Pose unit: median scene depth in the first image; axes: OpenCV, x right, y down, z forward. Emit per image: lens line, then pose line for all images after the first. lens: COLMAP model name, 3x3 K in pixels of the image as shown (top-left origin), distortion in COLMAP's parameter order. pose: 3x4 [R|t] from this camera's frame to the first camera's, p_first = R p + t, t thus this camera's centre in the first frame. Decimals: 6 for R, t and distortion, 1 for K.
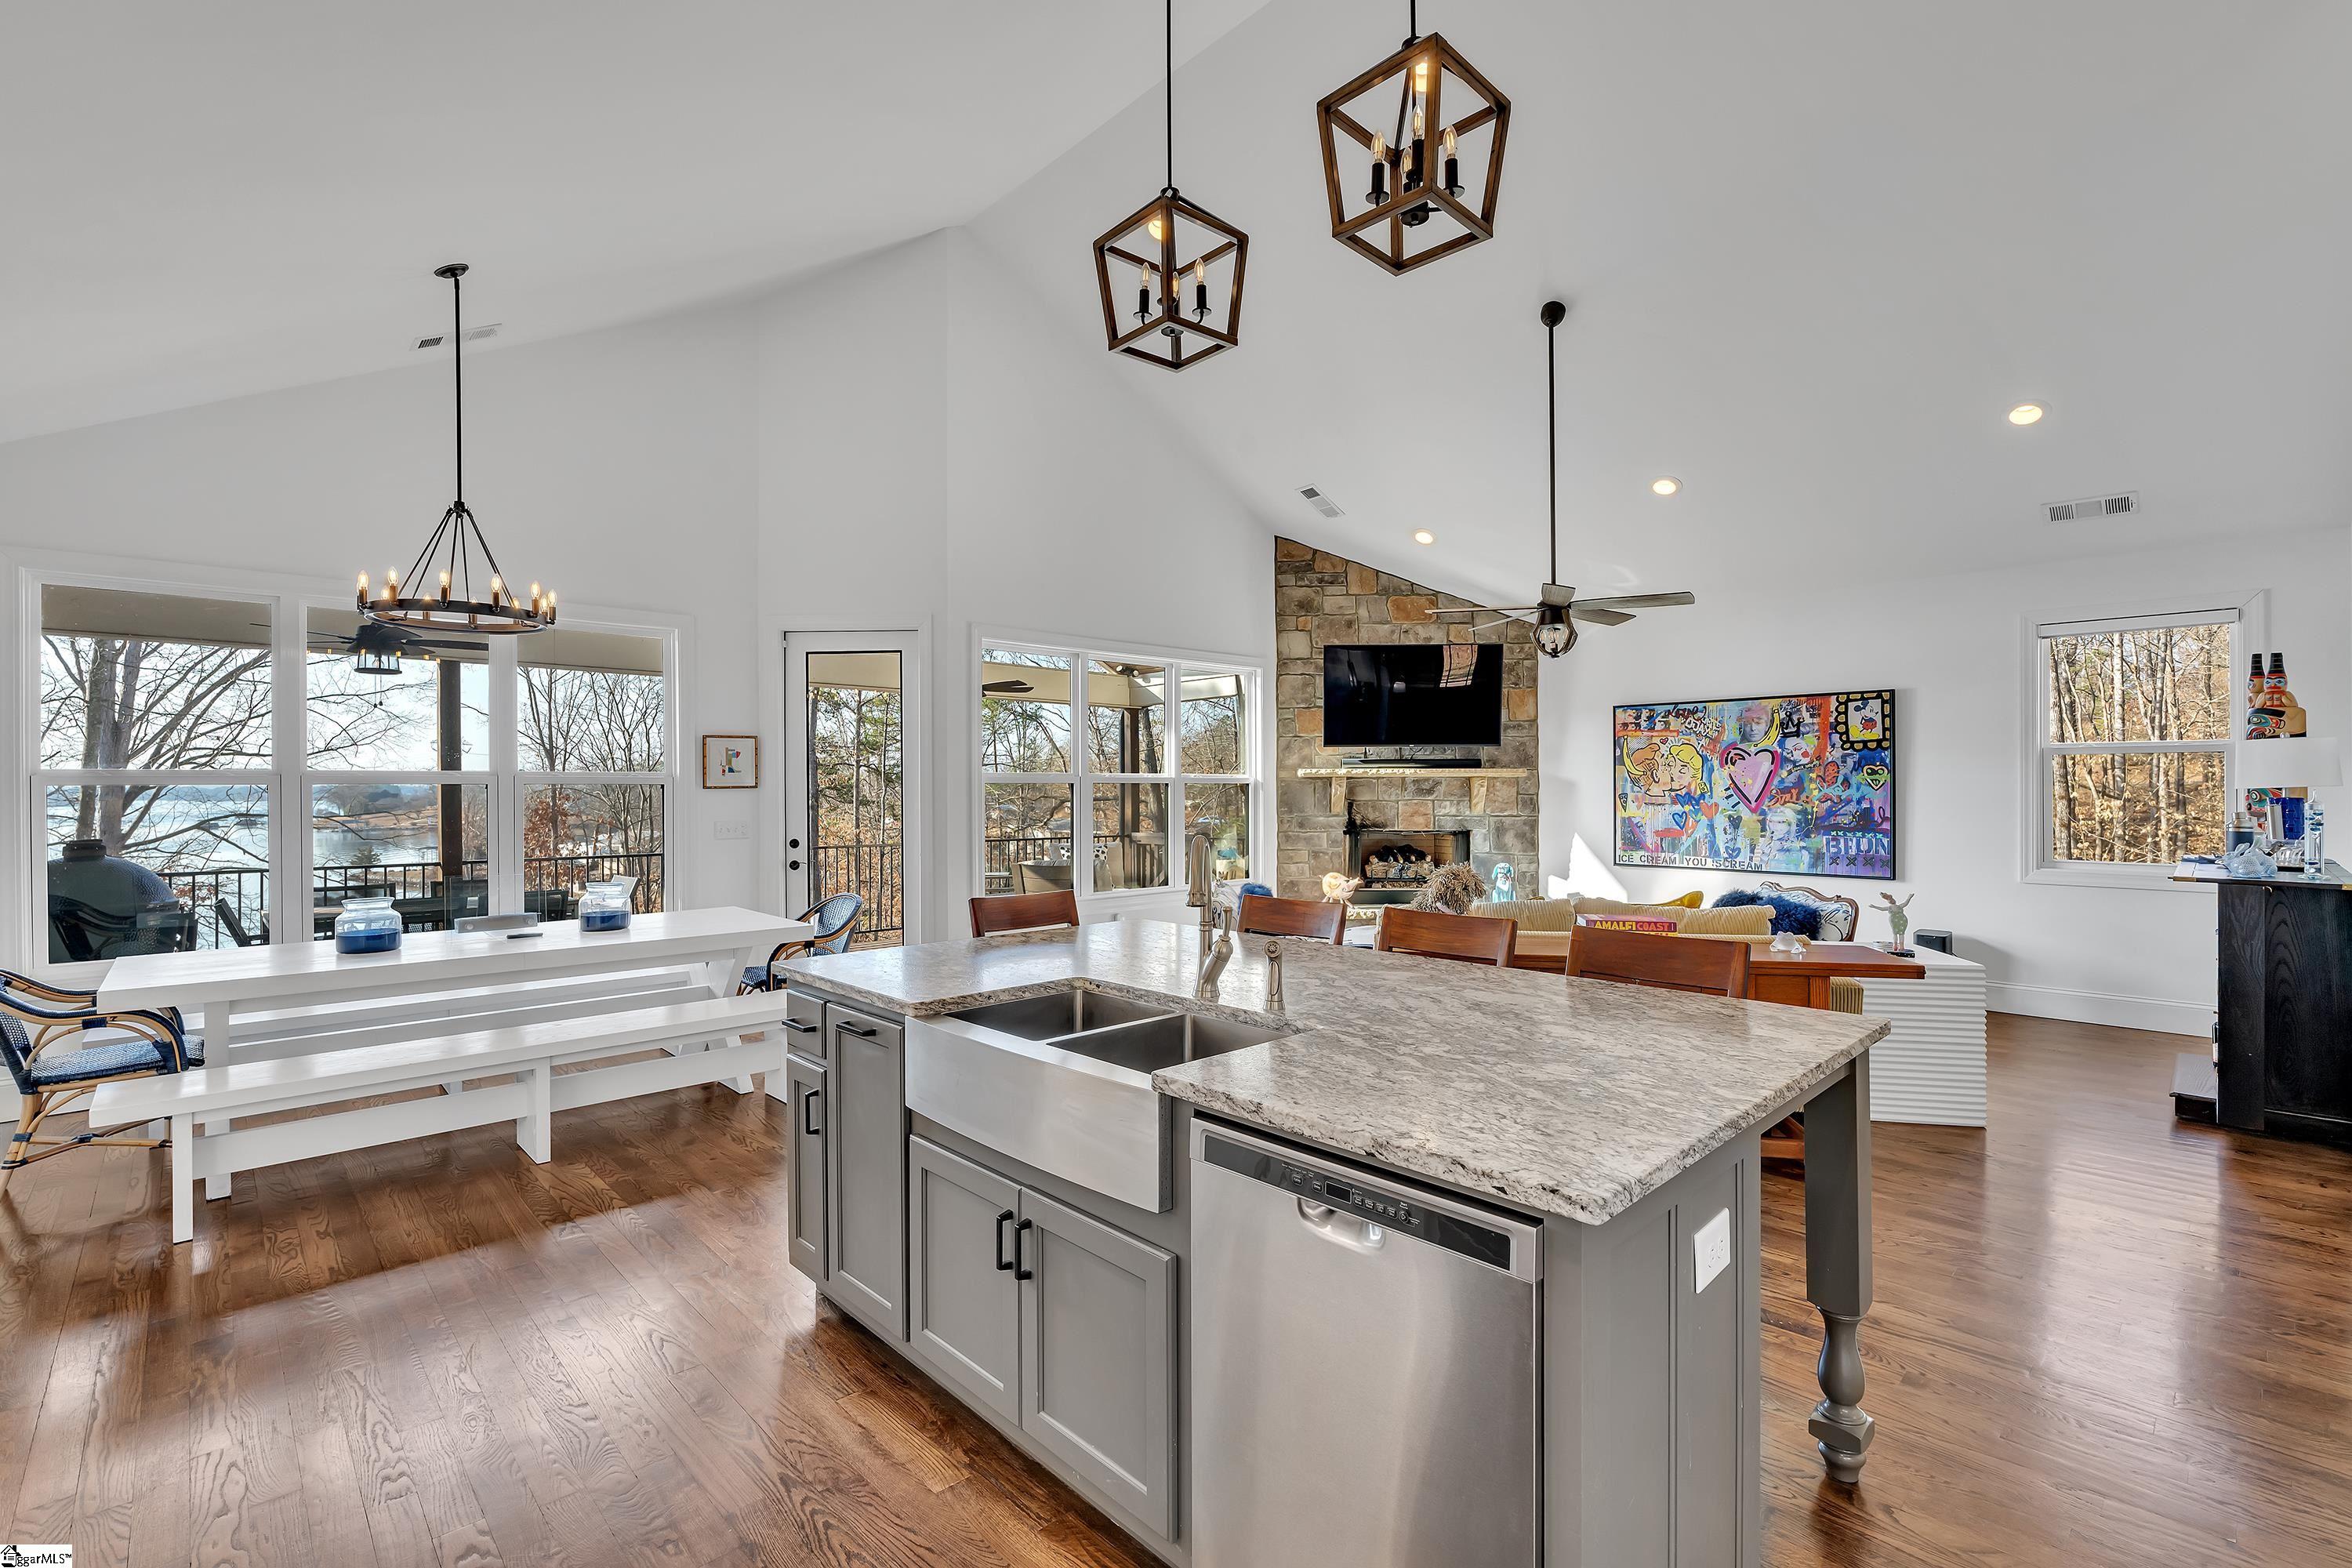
lens RADIAL K [[1041.6, 0, 1176.4], [0, 1041.6, 786.9], [0, 0, 1]] dist [-0.008484, -0.000317]
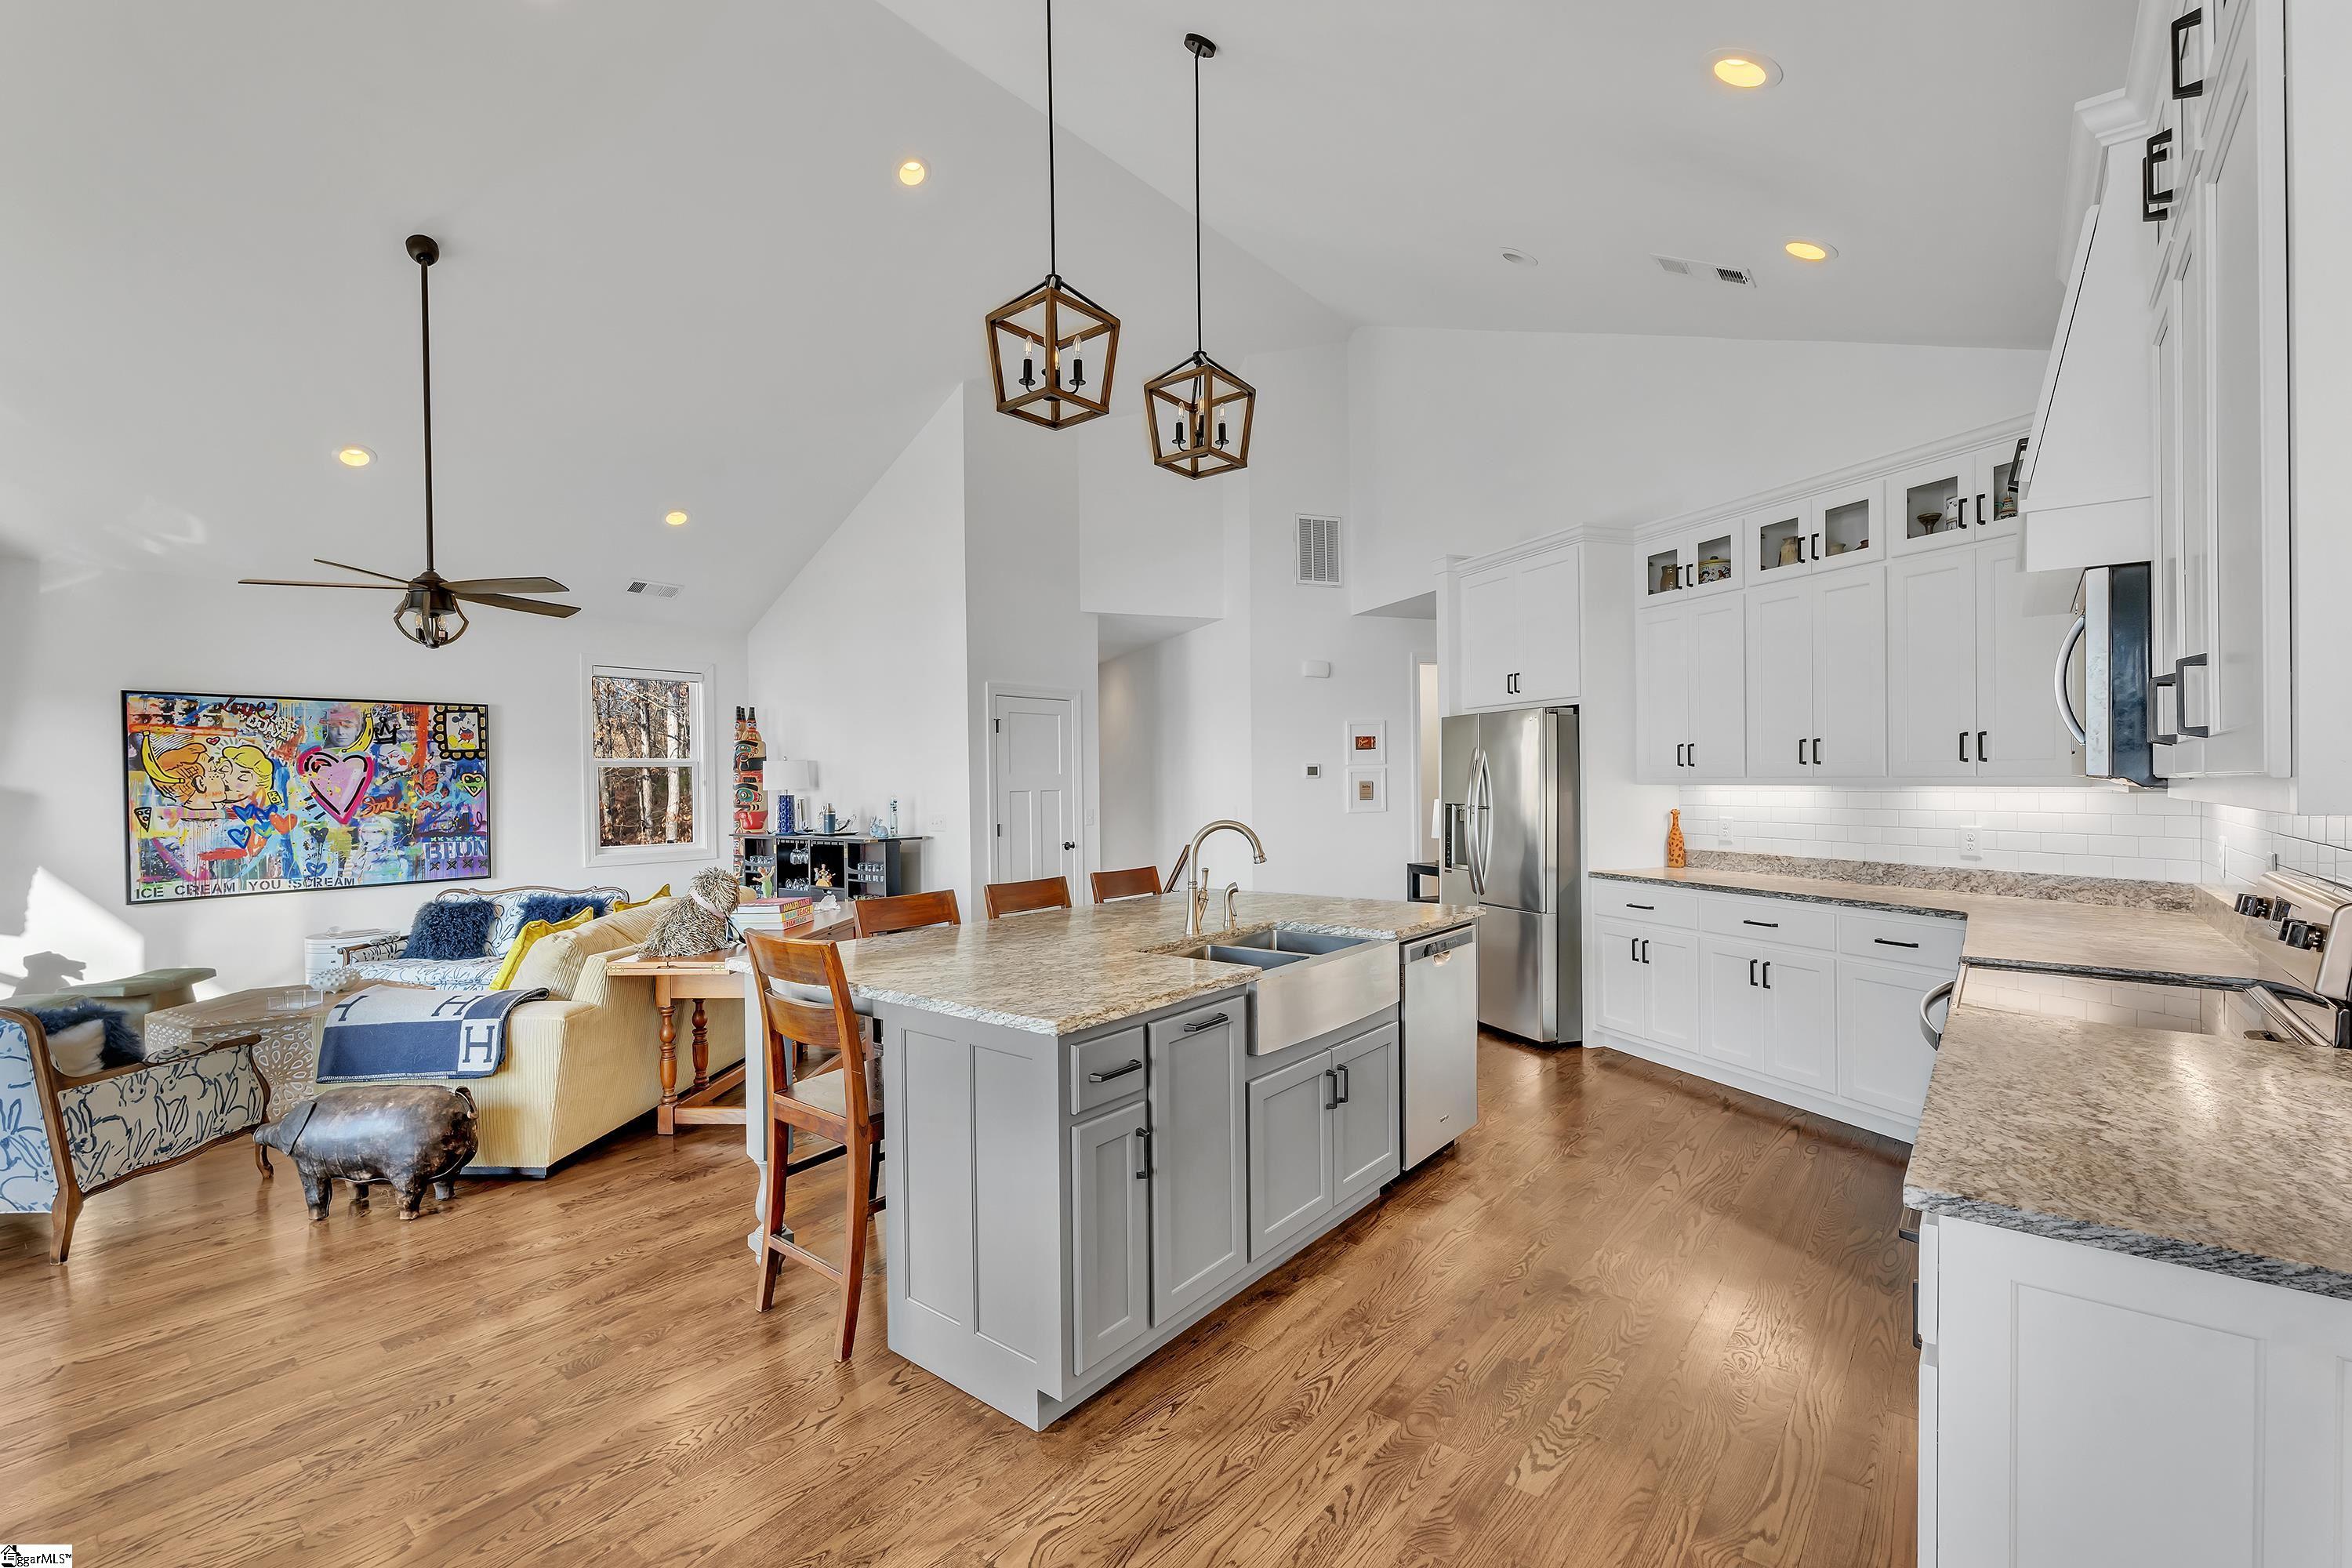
lens RADIAL K [[1026.5, 0, 1173.6], [0, 1026.5, 785.2], [0, 0, 1]] dist [-0.001943, 0.000559]
pose [[-0.127087, -0.001901, 0.991890, -0.423231], [0.014384, 0.999889, 0.003759, -0.001998], [-0.991787, 0.014745, -0.127045, 0.367602]]
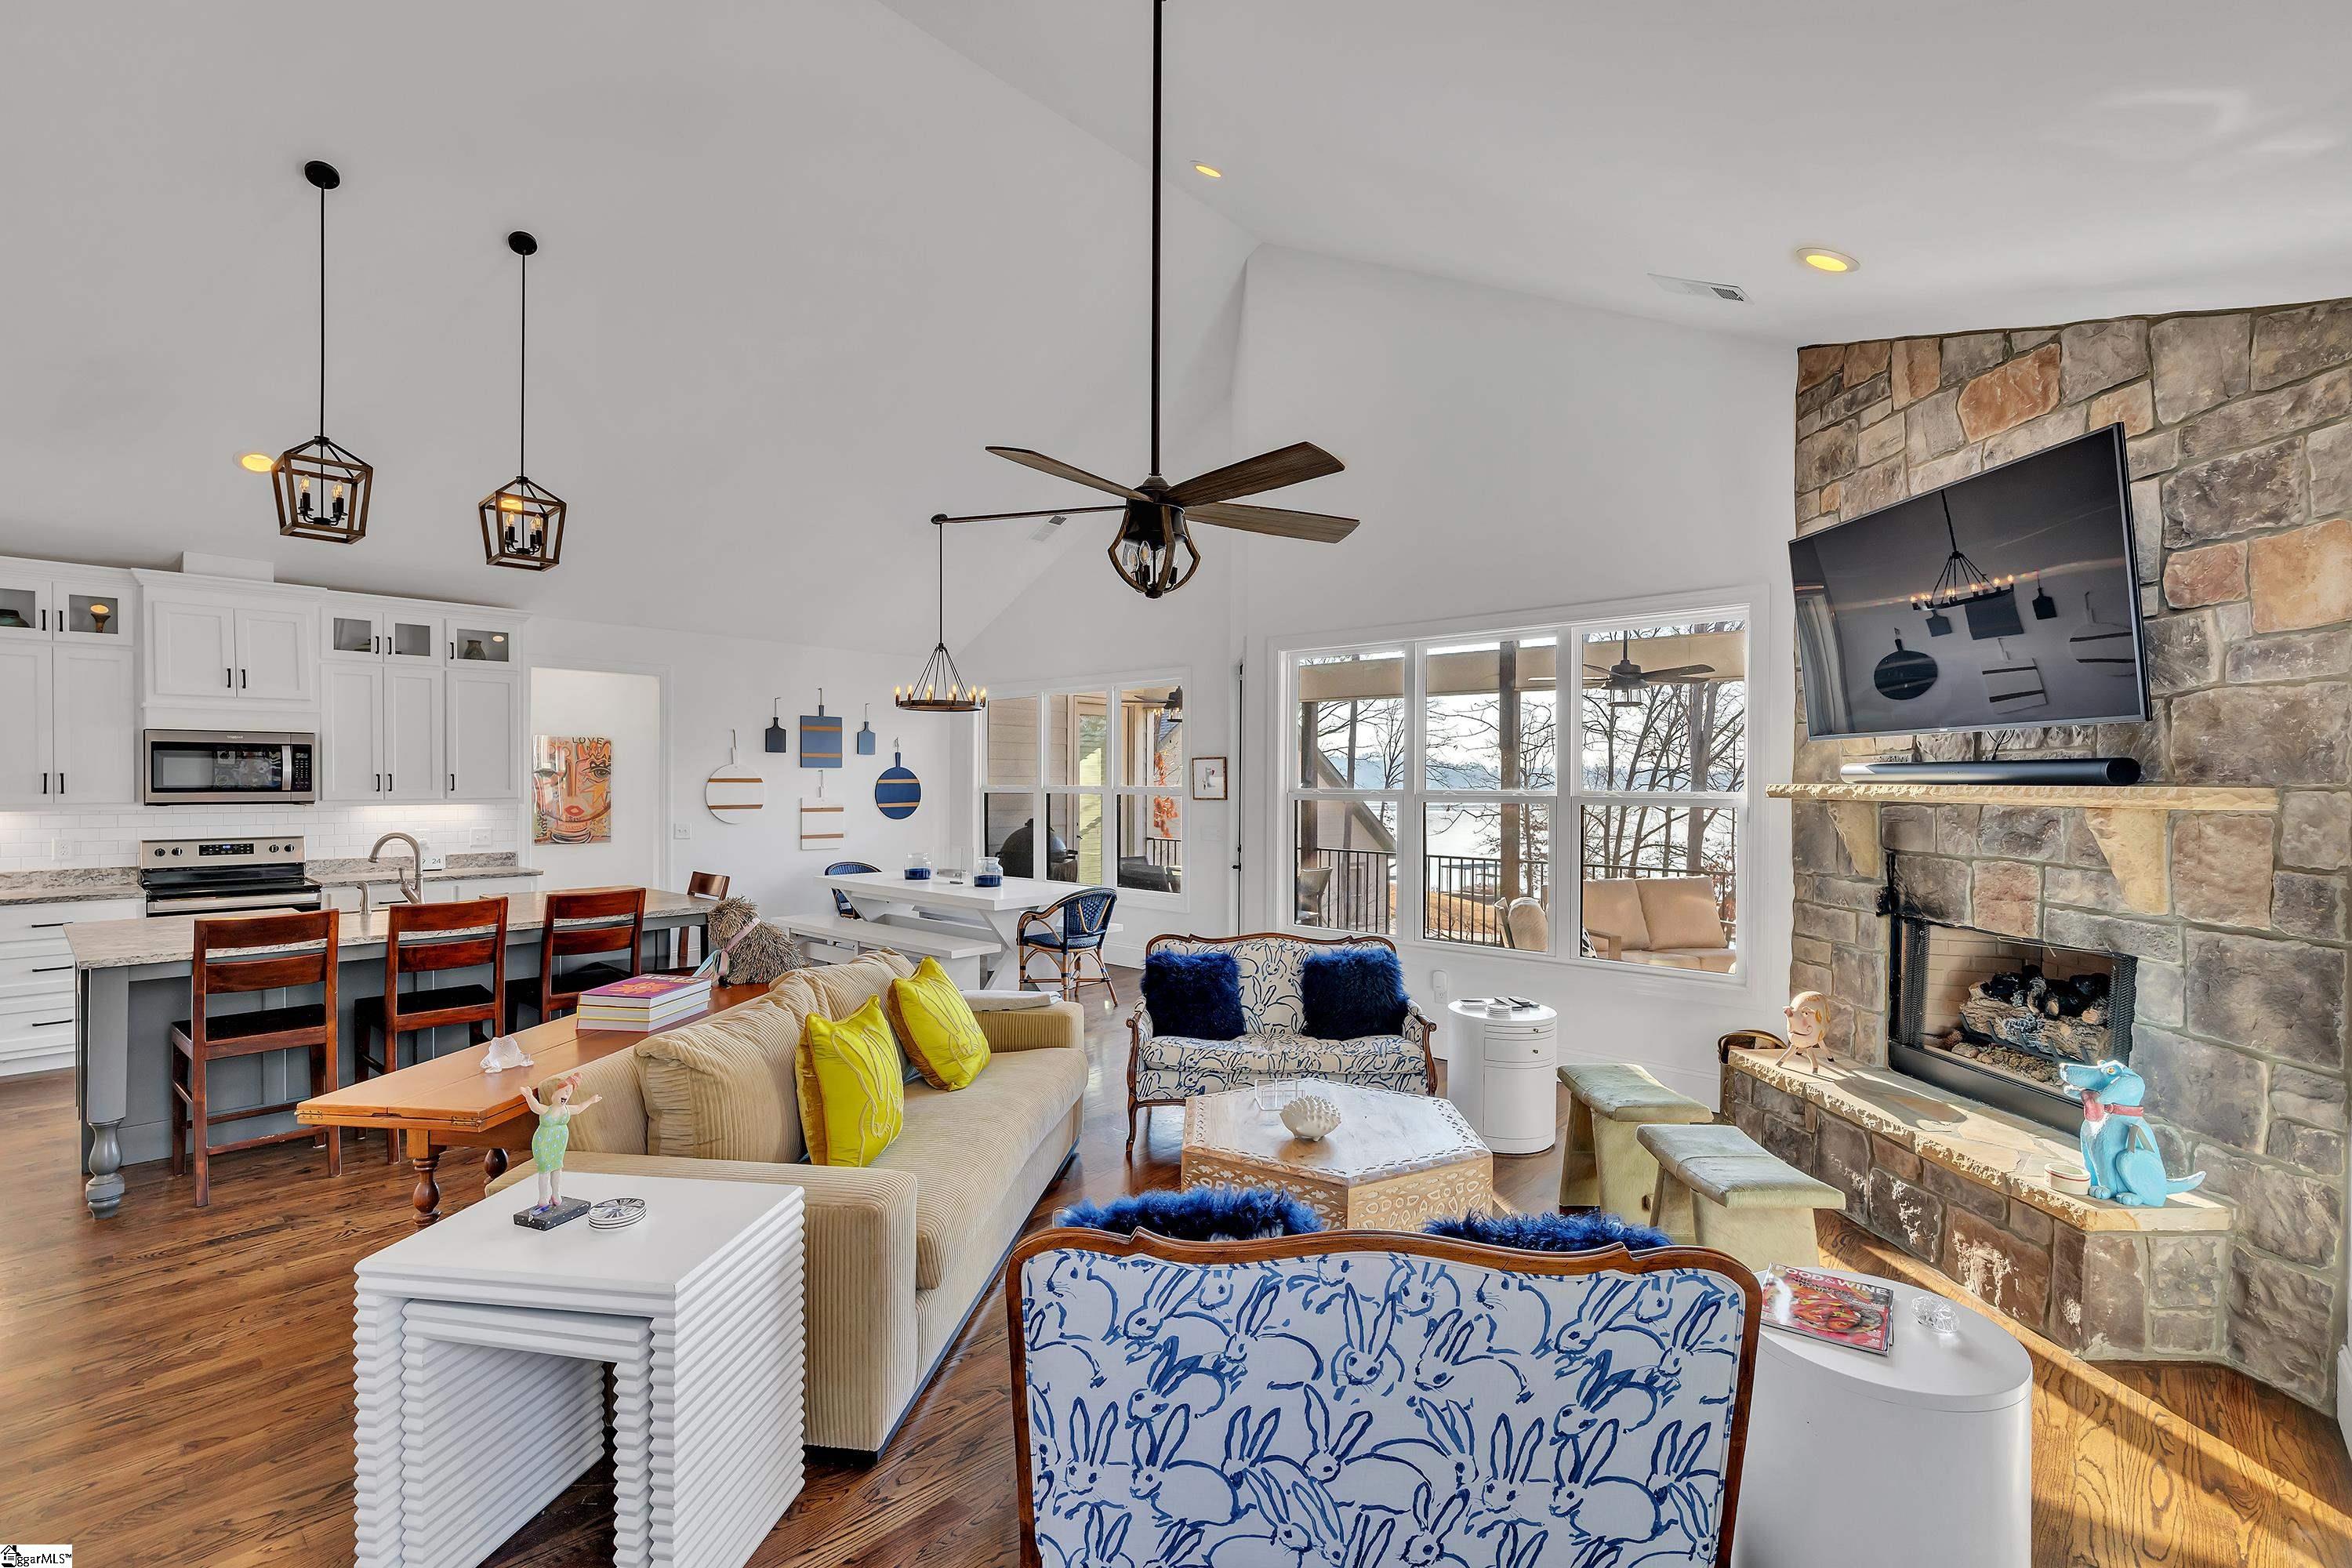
lens RADIAL K [[1053.9, 0, 1169.1], [0, 1053.9, 786.2], [0, 0, 1]] dist [0.000188, 0.000229]
pose [[0.070698, 0.009386, -0.997454, 0.695219], [-0.004228, 0.999950, 0.009110, -0.021263], [0.997489, 0.003573, 0.070734, 0.720120]]
